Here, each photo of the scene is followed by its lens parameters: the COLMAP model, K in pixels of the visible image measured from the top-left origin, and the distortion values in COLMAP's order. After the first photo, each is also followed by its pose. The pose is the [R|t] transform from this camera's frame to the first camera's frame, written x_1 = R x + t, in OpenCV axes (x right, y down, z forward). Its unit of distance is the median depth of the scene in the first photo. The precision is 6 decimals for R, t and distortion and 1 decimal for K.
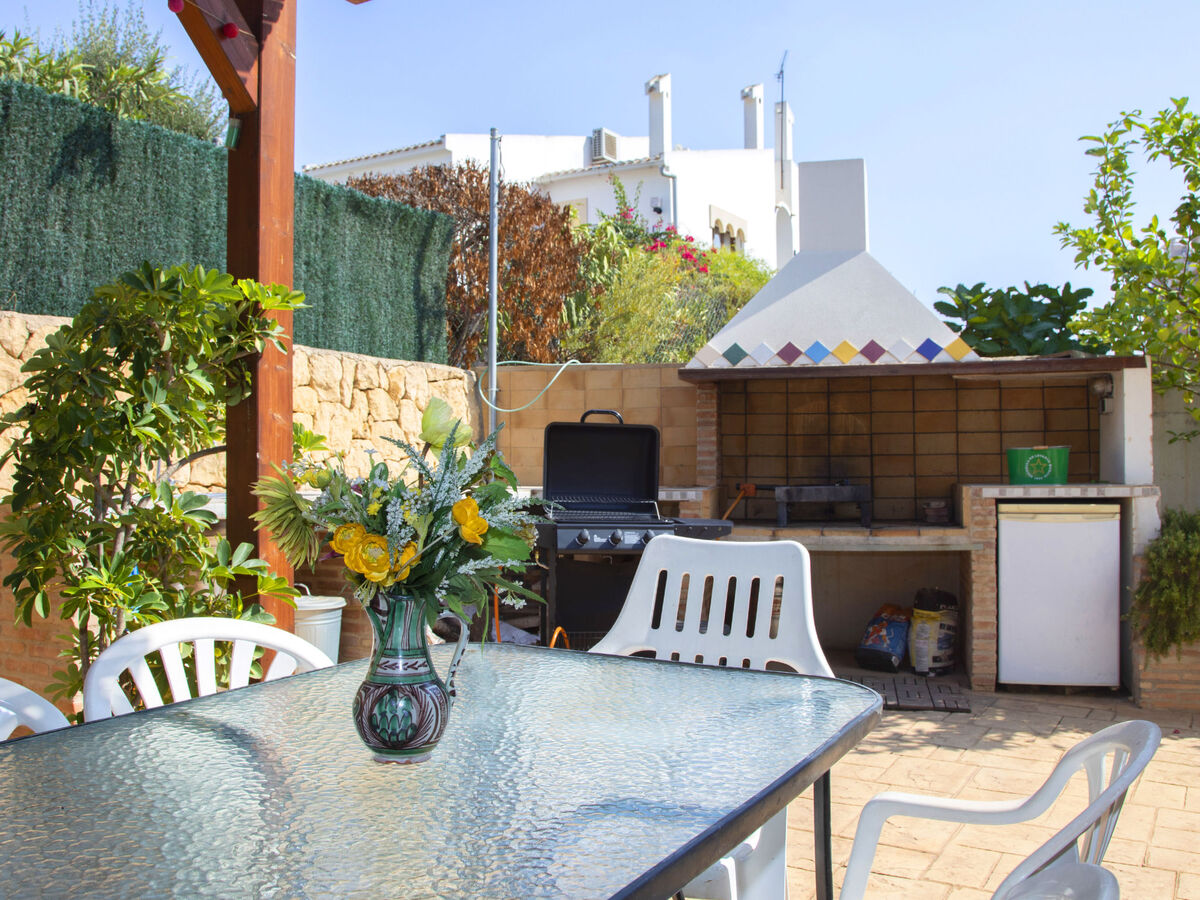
lens RADIAL K [[1208.4, 0, 600.0], [0, 1208.4, 450.0], [0, 0, 1]] dist [-0.134175, 0.013865]
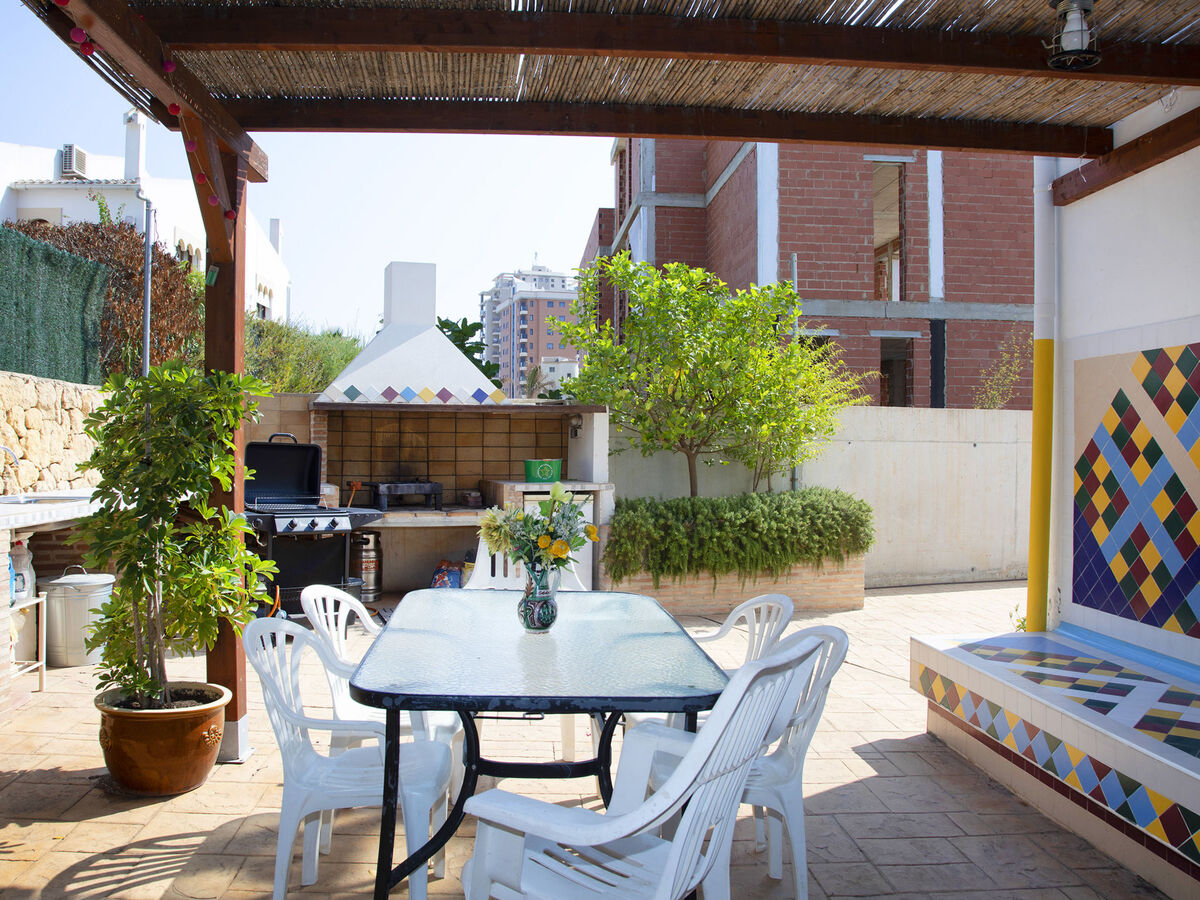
lens RADIAL K [[1208.4, 0, 600.0], [0, 1208.4, 450.0], [0, 0, 1]] dist [-0.134175, 0.013865]
pose [[0.800649, 0.001293, 0.599133, -0.510100], [-0.024146, 0.999255, 0.030111, -0.060868], [-0.598647, -0.038575, 0.800083, -0.334516]]
